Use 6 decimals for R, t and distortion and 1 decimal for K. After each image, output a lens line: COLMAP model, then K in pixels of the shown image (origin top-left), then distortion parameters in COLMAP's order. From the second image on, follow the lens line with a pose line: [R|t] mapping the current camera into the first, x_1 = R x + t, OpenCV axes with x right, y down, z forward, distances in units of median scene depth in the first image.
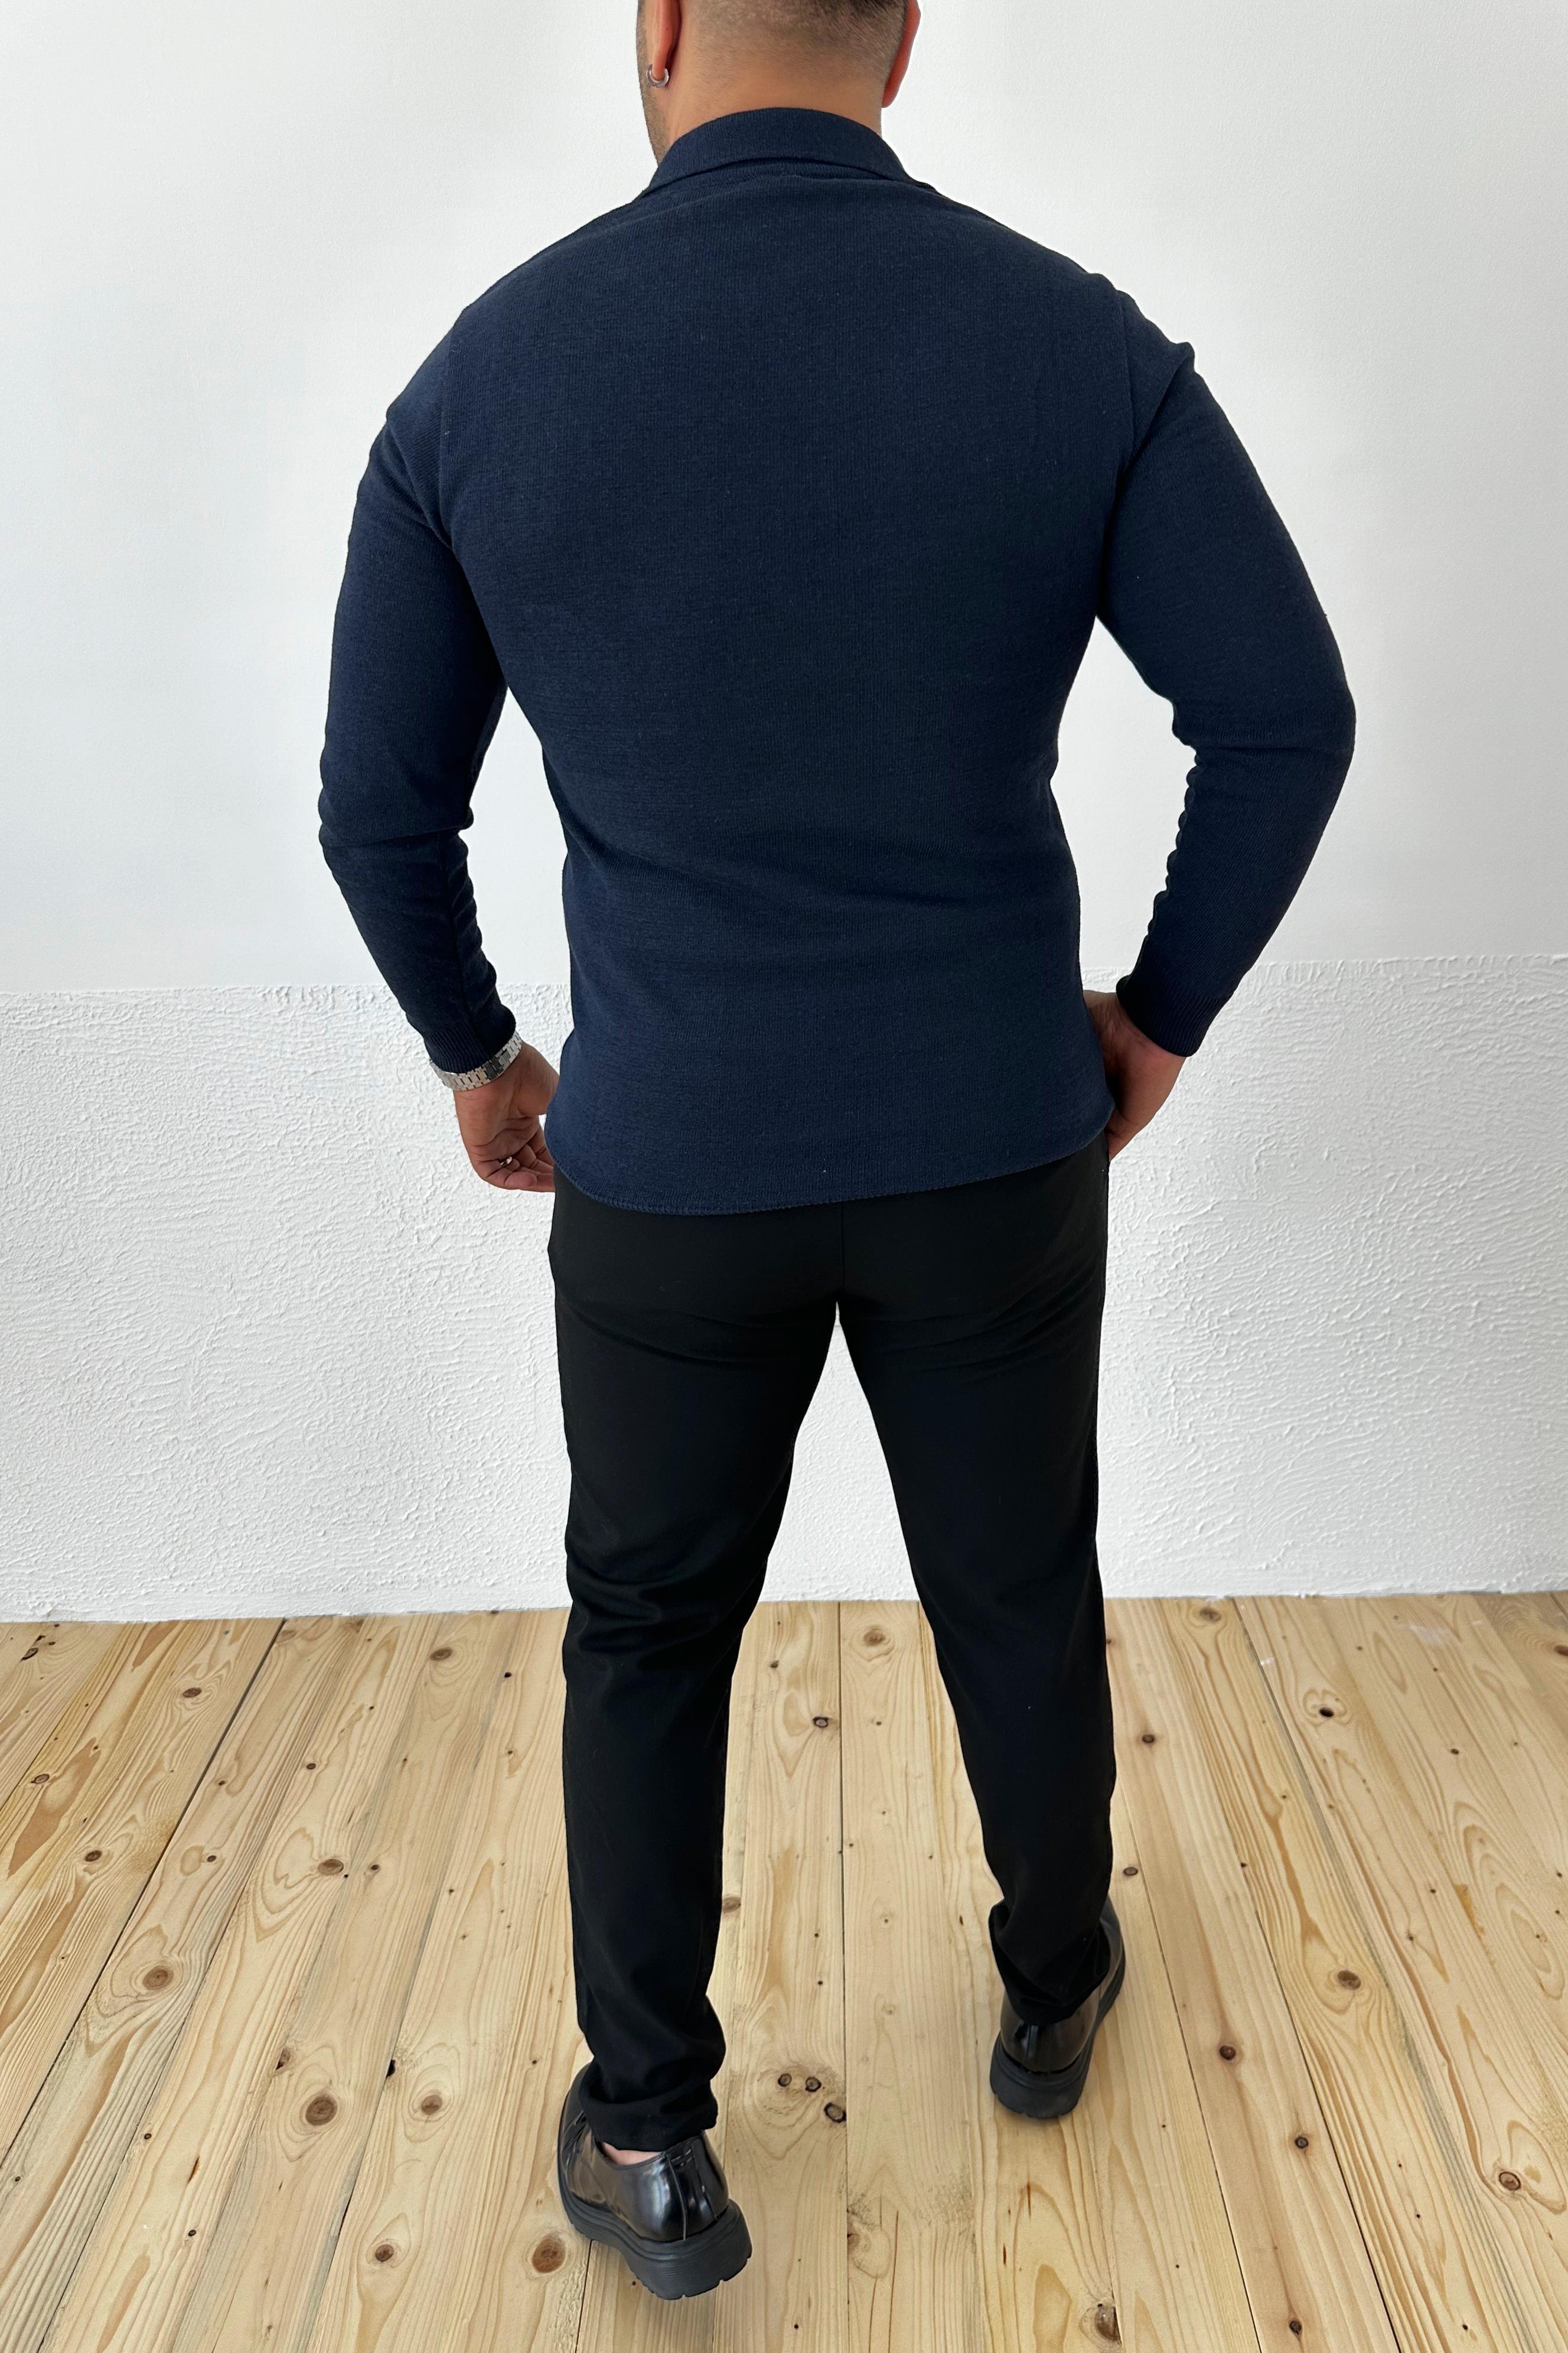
lens RADIAL K [[1659.6, 0, 798.0], [0, 1659.6, 1195.9], [0, 0, 1]] dist [-0.007606, -0.001538]
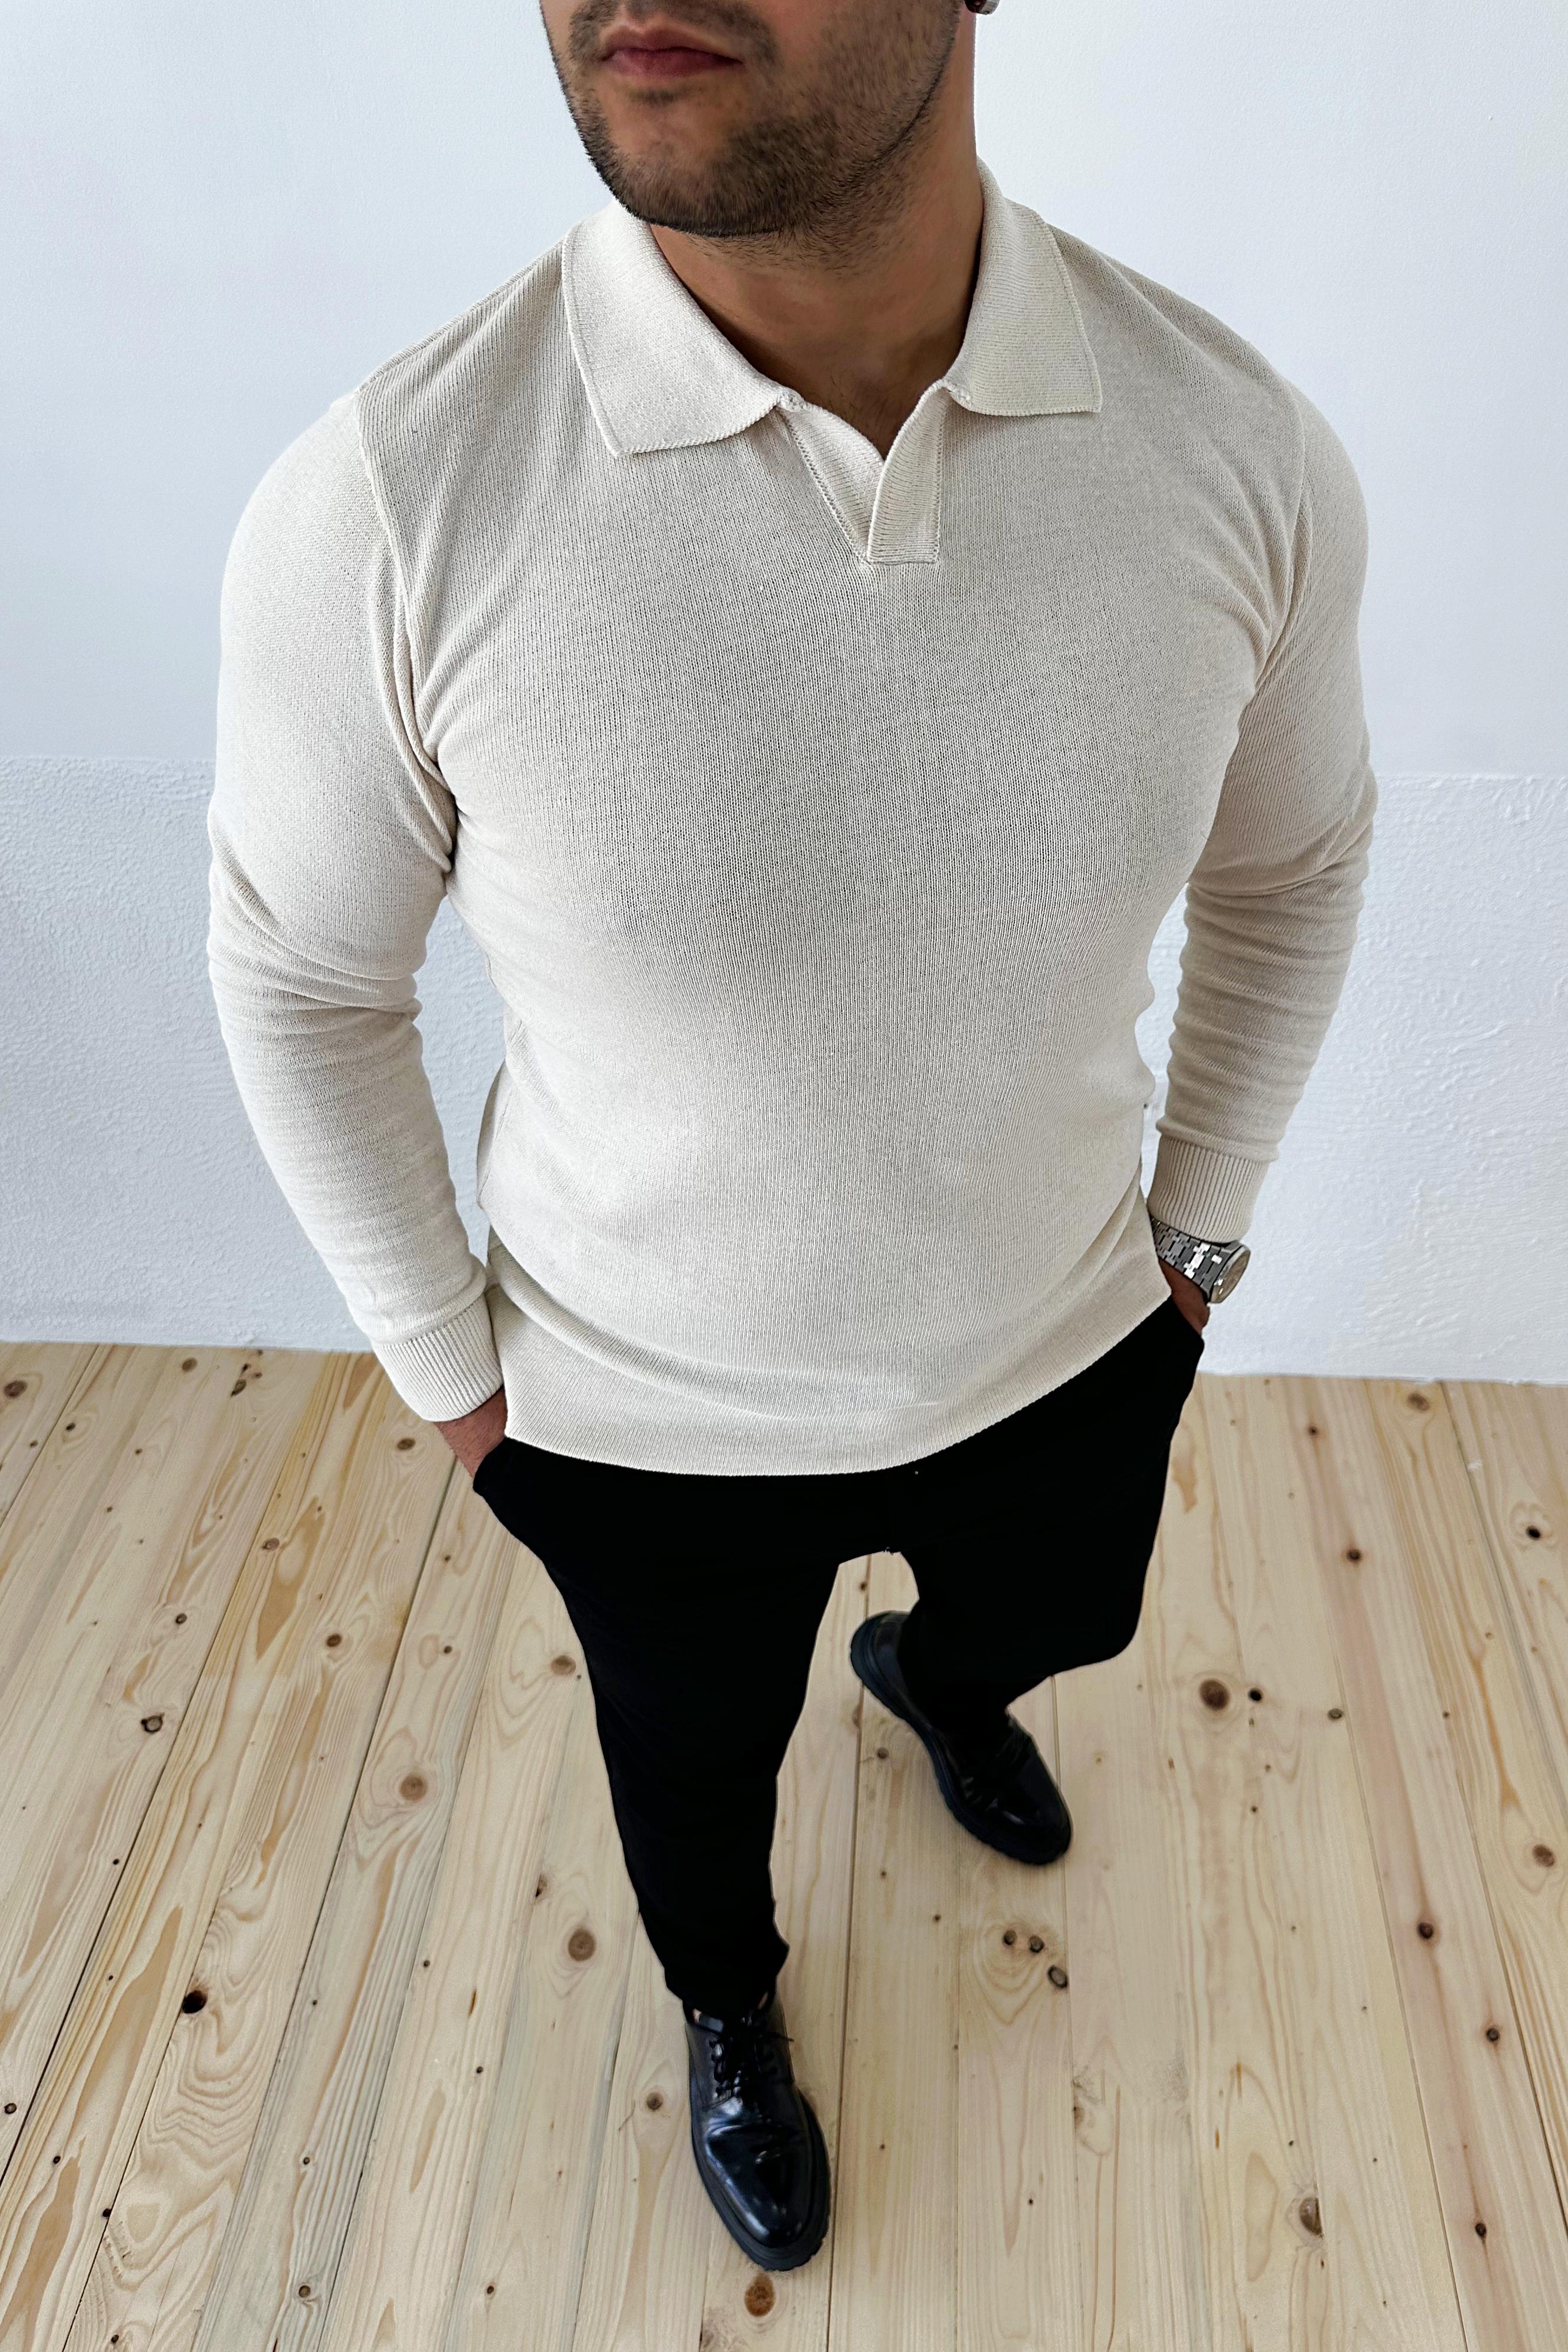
lens RADIAL K [[1659.2, 0, 854.2], [0, 1659.2, 1160.0], [0, 0, 1]] dist [-0.007606, -0.001538]
pose [[0.999137, 0.035816, -0.021041, -0.089982], [-0.026275, 0.937243, 0.347684, -0.268690], [0.032173, -0.346831, 0.937375, 0.140468]]
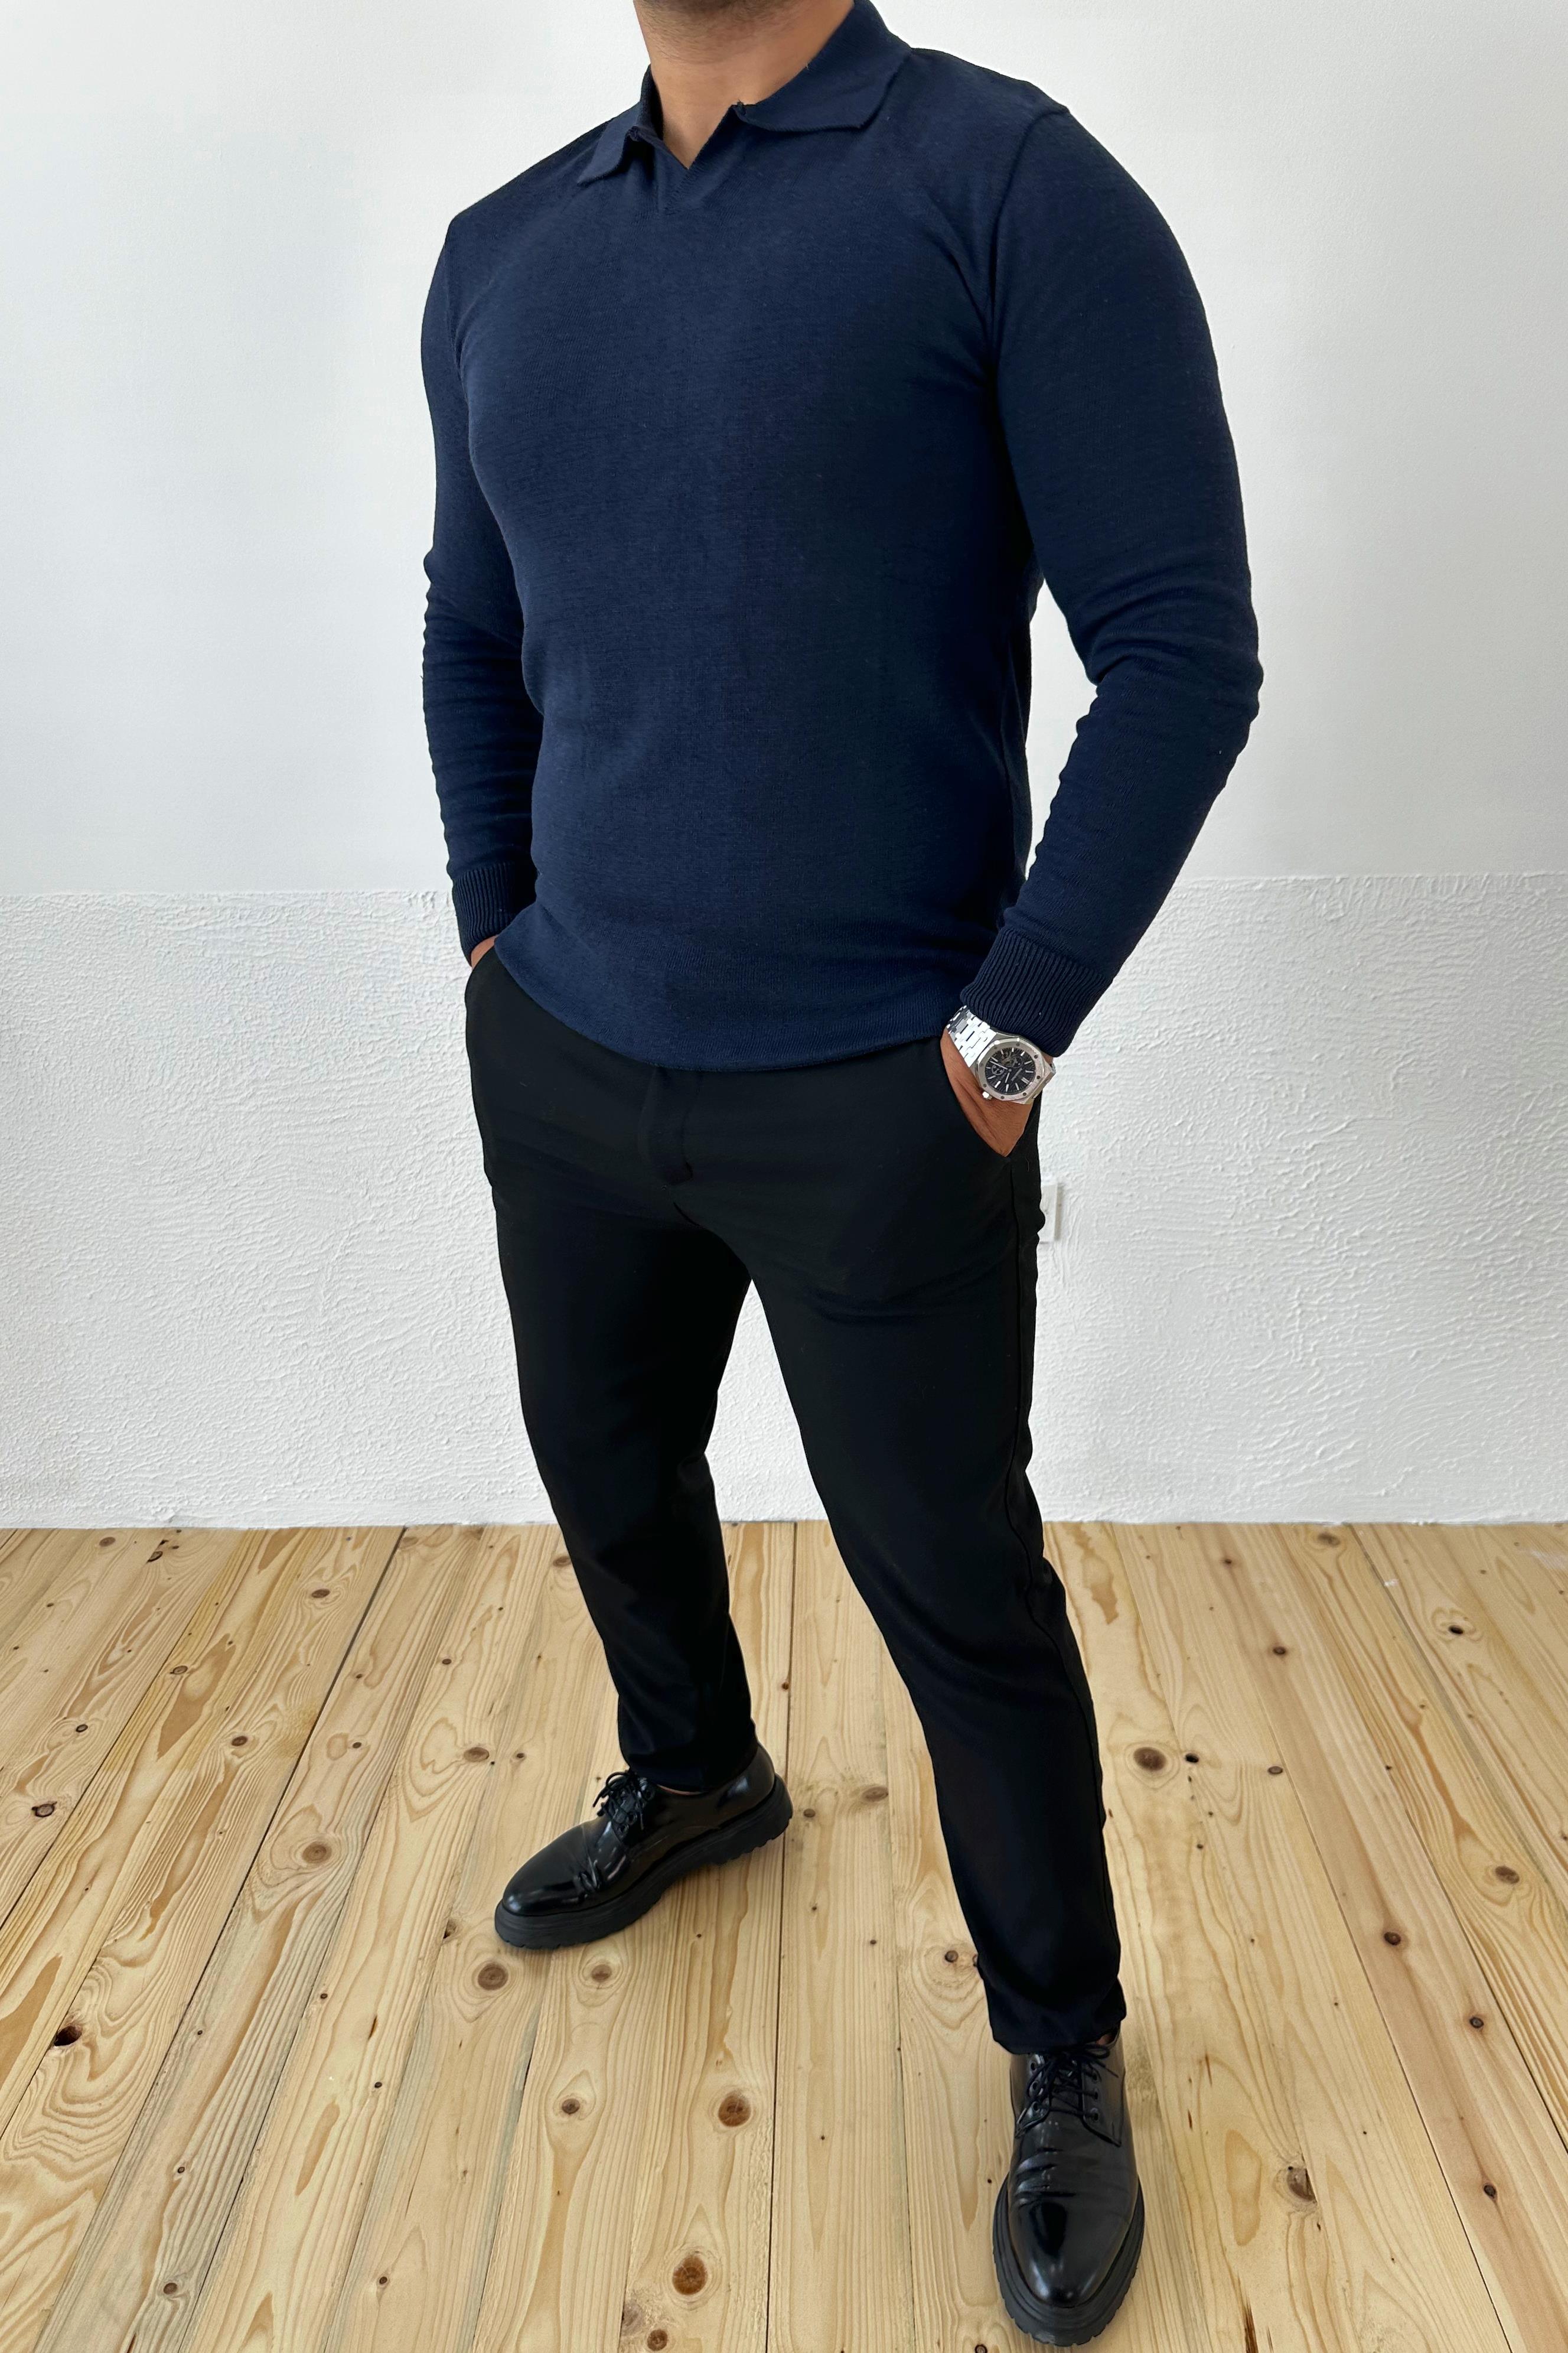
lens RADIAL K [[1659.6, 0, 771.0], [0, 1659.6, 1193.4], [0, 0, 1]] dist [-0.007606, -0.001538]
pose [[0.999760, 0.015179, -0.015809, -0.093865], [-0.015205, 0.999883, -0.001531, 0.063375], [0.015784, 0.001771, 0.999874, -0.008325]]
